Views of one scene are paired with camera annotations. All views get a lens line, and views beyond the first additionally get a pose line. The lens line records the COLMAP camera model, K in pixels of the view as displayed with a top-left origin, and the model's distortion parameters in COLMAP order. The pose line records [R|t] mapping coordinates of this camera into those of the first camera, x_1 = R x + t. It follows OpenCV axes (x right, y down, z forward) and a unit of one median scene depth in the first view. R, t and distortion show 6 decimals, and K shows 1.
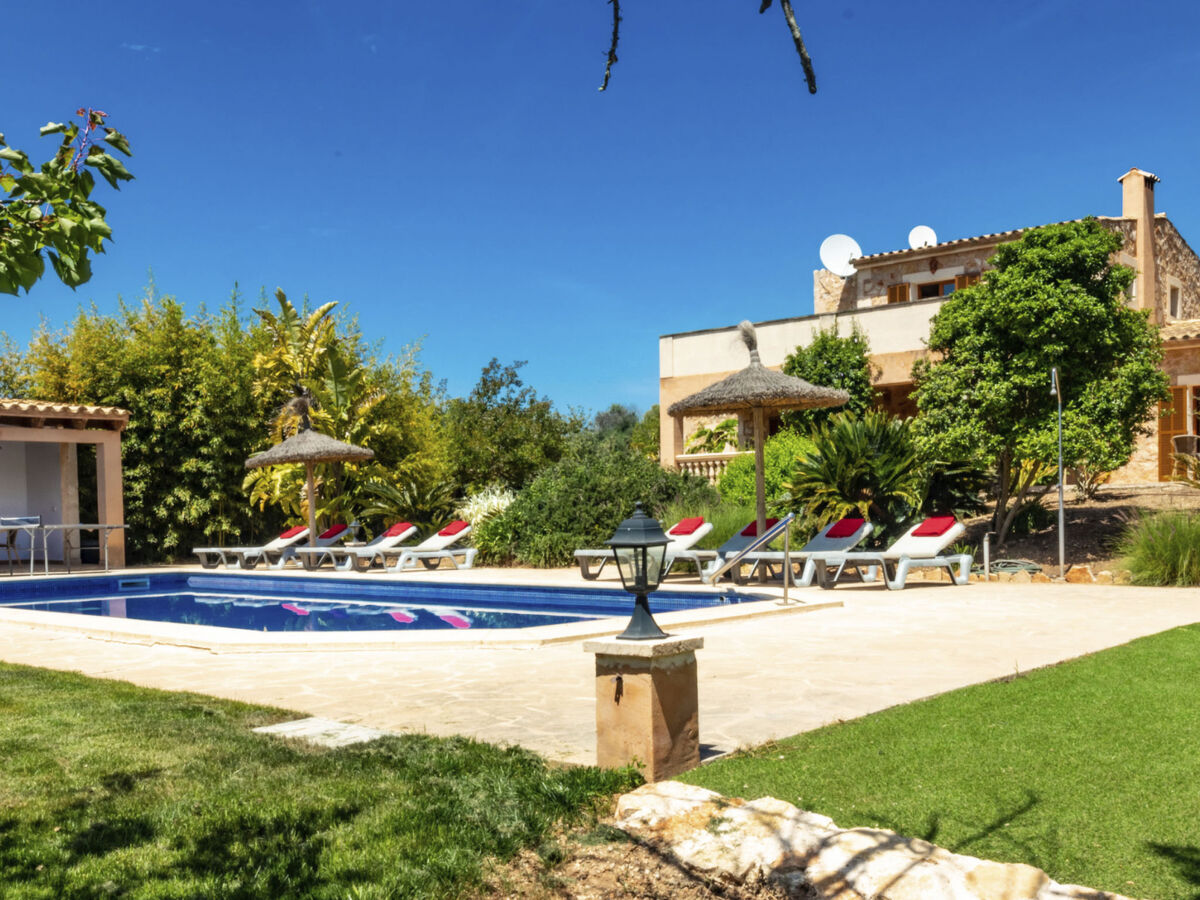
lens RADIAL K [[1175.4, 0, 621.0], [0, 1175.4, 556.7], [0, 0, 1]] dist [-0.015871, 0.022499]
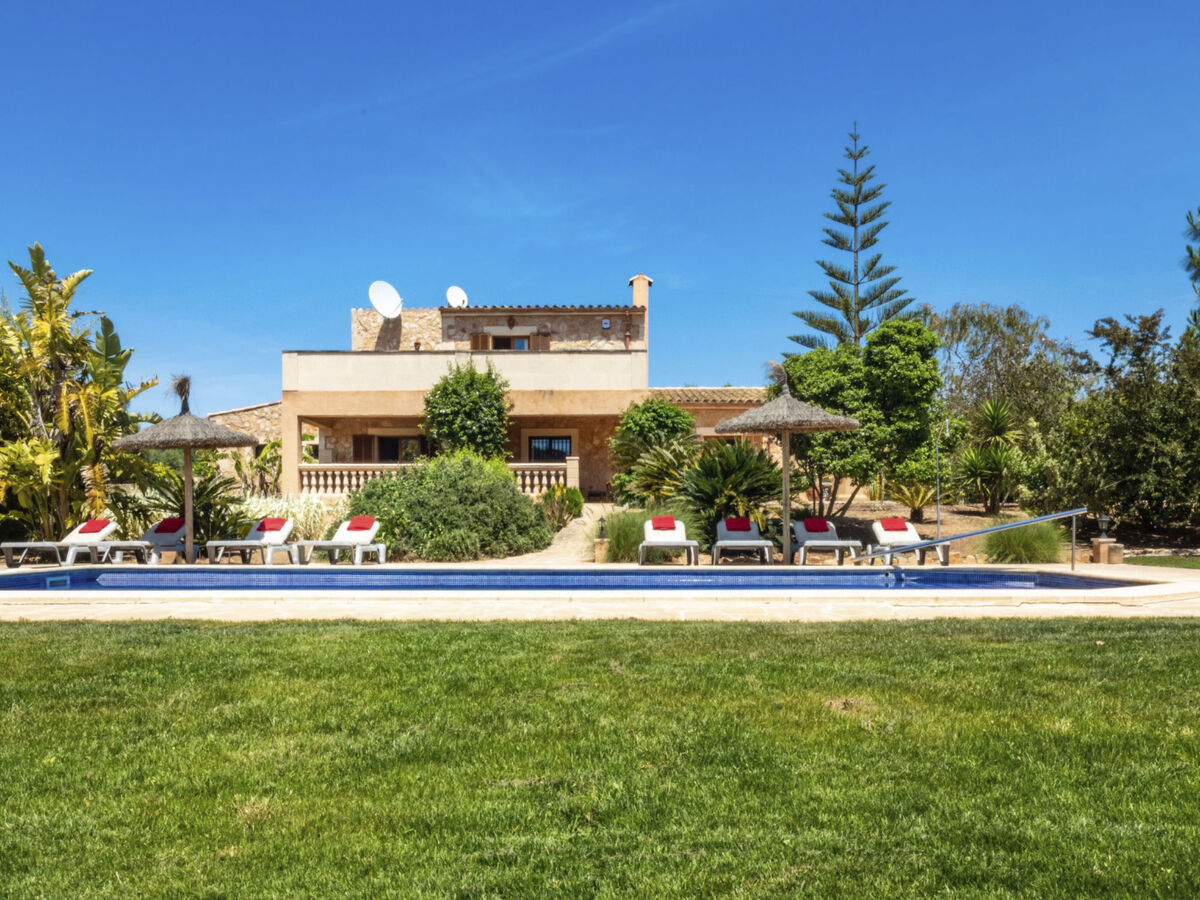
lens RADIAL K [[1000.2, 0, 596.7], [0, 1000.2, 549.9], [0, 0, 1]] dist [-0.009621, 0.004520]
pose [[0.772954, 0.003216, 0.634454, -0.418774], [0.008491, 0.999845, -0.015414, 0.010773], [-0.634405, 0.017301, 0.772807, 0.168220]]
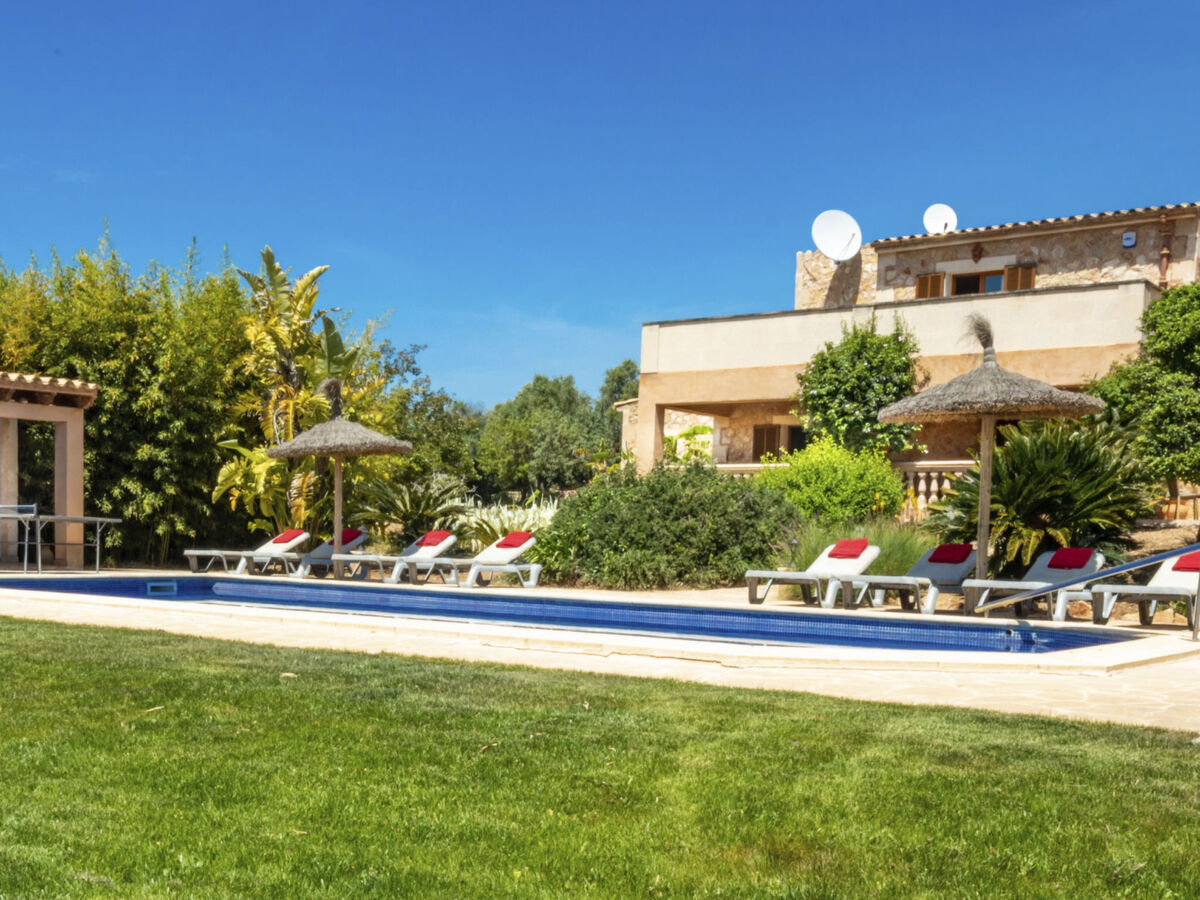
lens RADIAL K [[1390.0, 0, 401.2], [0, 1390.0, 655.6], [0, 0, 1]] dist [-0.009160, 0.018366]
pose [[0.999089, 0.042160, 0.006614, -0.180793], [-0.042449, 0.997731, 0.052263, 0.008744], [-0.004396, -0.052497, 0.998611, -0.016803]]
